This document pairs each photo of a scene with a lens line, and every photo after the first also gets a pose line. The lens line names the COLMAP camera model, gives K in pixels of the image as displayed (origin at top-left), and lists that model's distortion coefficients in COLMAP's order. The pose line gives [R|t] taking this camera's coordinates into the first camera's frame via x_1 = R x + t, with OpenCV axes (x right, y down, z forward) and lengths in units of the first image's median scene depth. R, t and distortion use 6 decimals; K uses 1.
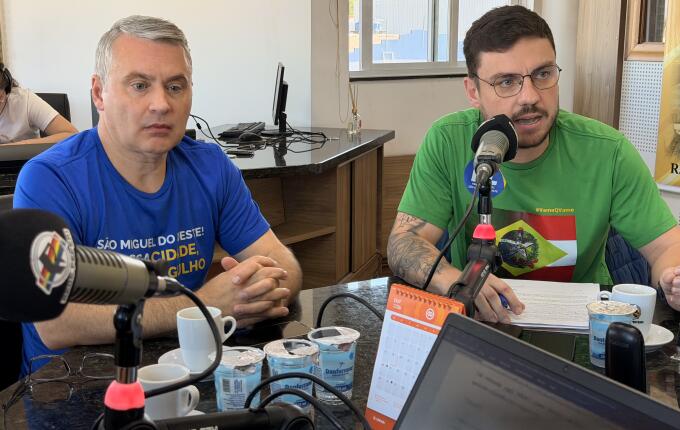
lens RADIAL K [[955.1, 0, 340.0], [0, 955.1, 215.0], [0, 0, 1]] dist [0.211194, -0.008219]
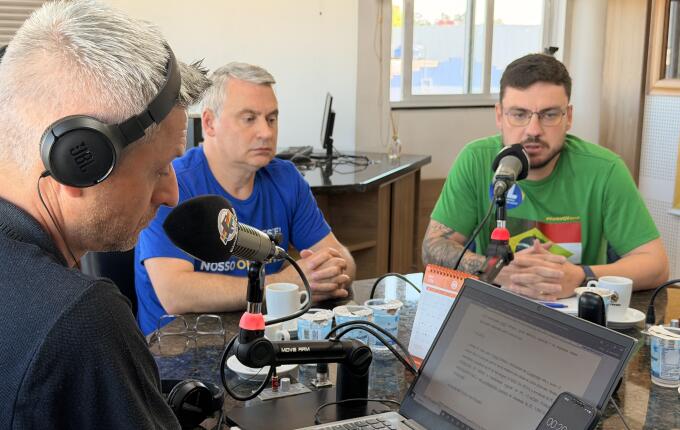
lens RADIAL K [[955.1, 0, 340.0], [0, 955.1, 215.0], [0, 0, 1]] dist [0.211194, -0.008219]
pose [[0.999114, 0.019366, -0.037359, -0.014885], [-0.020317, 0.999474, -0.025266, 0.027013], [0.036850, 0.026003, 0.998982, -0.271956]]
